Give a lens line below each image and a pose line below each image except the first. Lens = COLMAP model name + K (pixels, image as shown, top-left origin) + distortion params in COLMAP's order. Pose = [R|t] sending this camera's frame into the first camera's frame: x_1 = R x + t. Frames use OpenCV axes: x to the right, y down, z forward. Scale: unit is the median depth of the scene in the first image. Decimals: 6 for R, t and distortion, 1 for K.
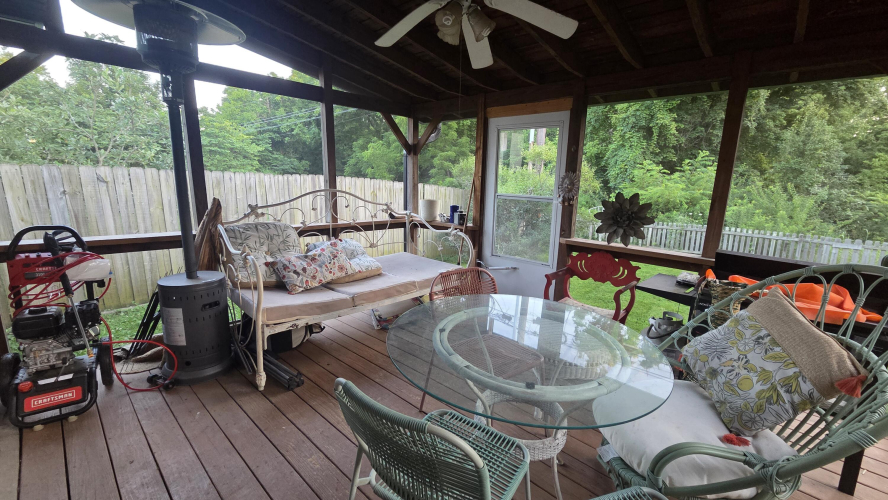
lens RADIAL K [[362.9, 0, 445.7], [0, 362.9, 247.7], [0, 0, 1]] dist [0.000677, 0.000451]
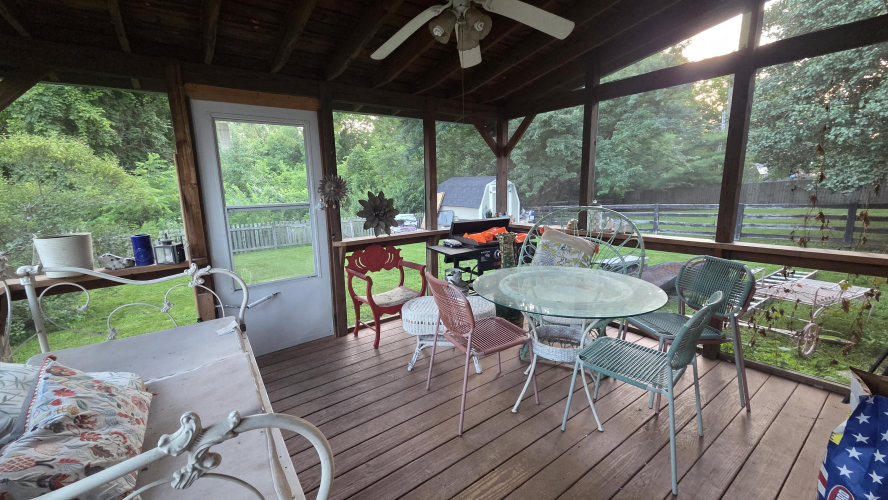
lens RADIAL K [[362.9, 0, 445.7], [0, 362.9, 247.7], [0, 0, 1]] dist [0.000677, 0.000451]
pose [[0.191209, -0.208385, 0.959174, -0.600834], [0.216149, 0.962155, 0.165944, -0.116742], [-0.957454, 0.175594, 0.229014, 0.520178]]
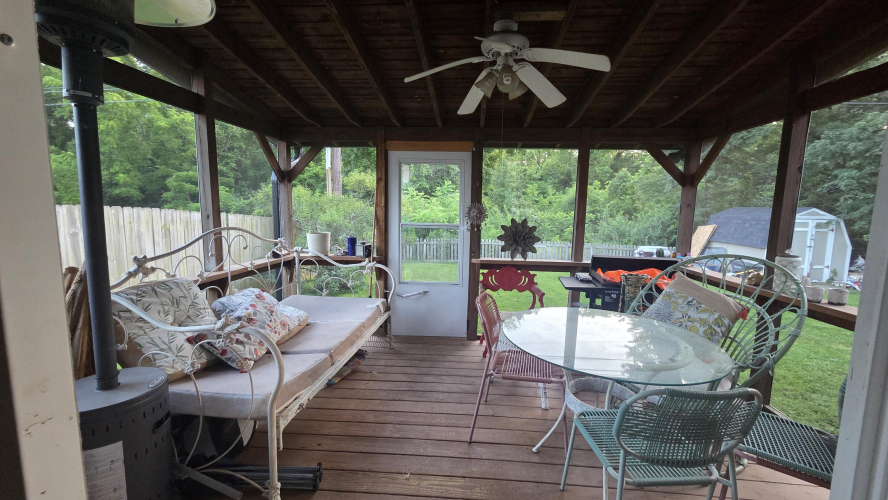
lens RADIAL K [[362.9, 0, 445.7], [0, 362.9, 247.7], [0, 0, 1]] dist [0.000677, 0.000451]
pose [[0.788177, -0.085047, 0.609544, -0.483329], [0.122926, 0.992204, -0.020512, -0.052010], [-0.603048, 0.091096, 0.792487, 0.134143]]
